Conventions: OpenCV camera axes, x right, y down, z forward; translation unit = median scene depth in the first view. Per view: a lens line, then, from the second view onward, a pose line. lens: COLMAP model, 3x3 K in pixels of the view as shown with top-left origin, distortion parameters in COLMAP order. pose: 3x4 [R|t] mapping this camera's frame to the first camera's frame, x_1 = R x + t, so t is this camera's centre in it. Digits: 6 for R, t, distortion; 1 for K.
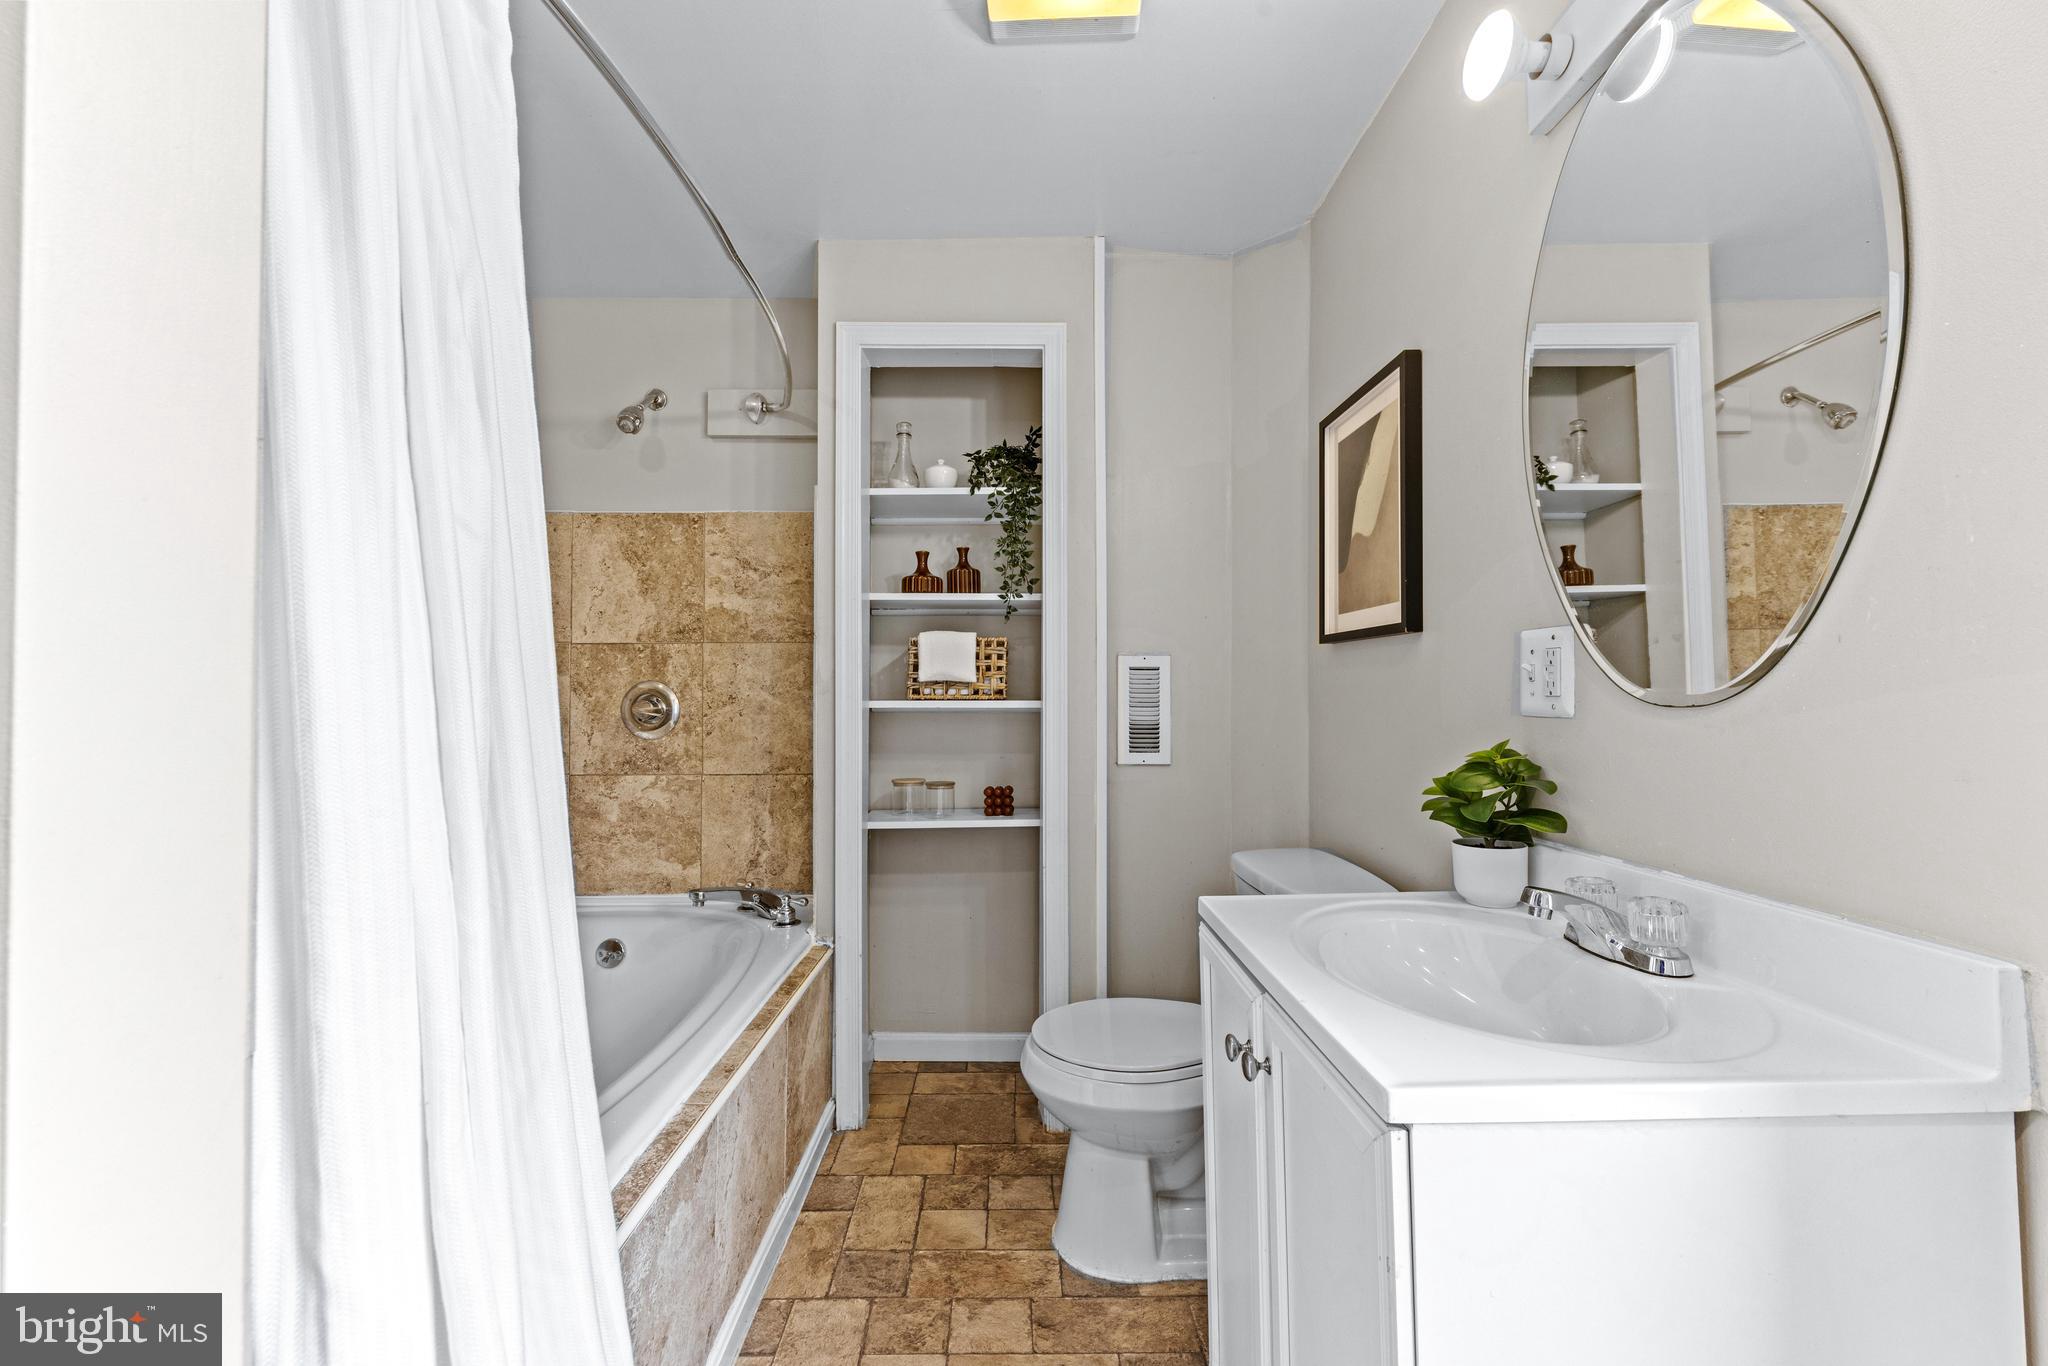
lens RADIAL K [[812.2, 0, 1022.1], [0, 812.2, 685.9], [0, 0, 1]] dist [-0.002501, -0.000379]
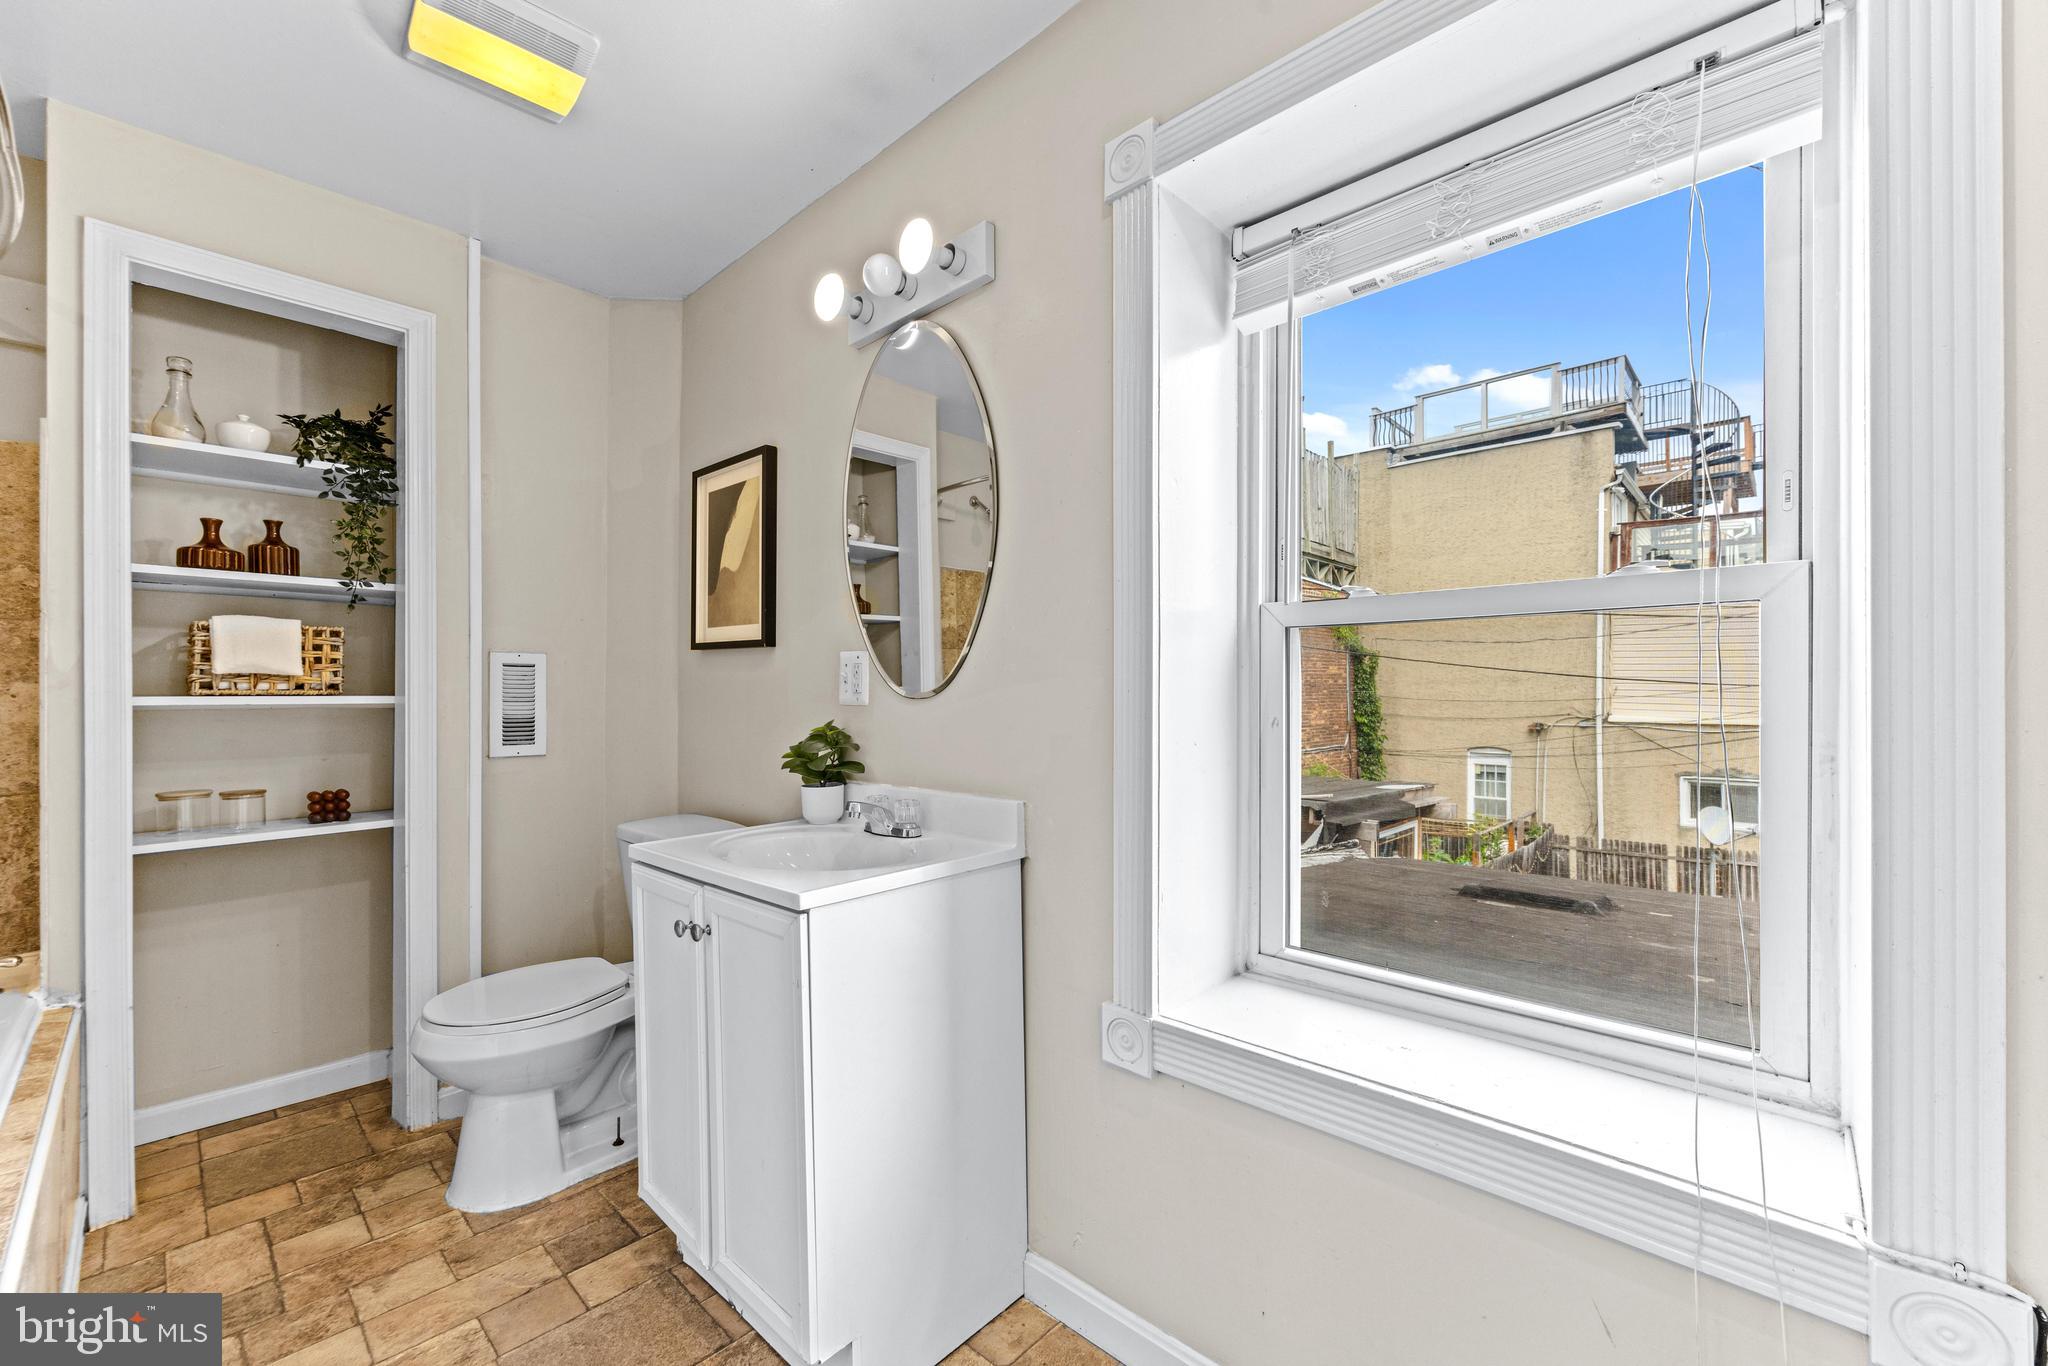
lens RADIAL K [[812.2, 0, 1022.1], [0, 812.2, 685.9], [0, 0, 1]] dist [-0.002501, -0.000379]
pose [[0.689562, 0.005334, 0.724207, -0.160910], [-0.011199, 0.999932, 0.003299, -0.005300], [-0.724140, -0.010385, 0.689575, -0.198186]]
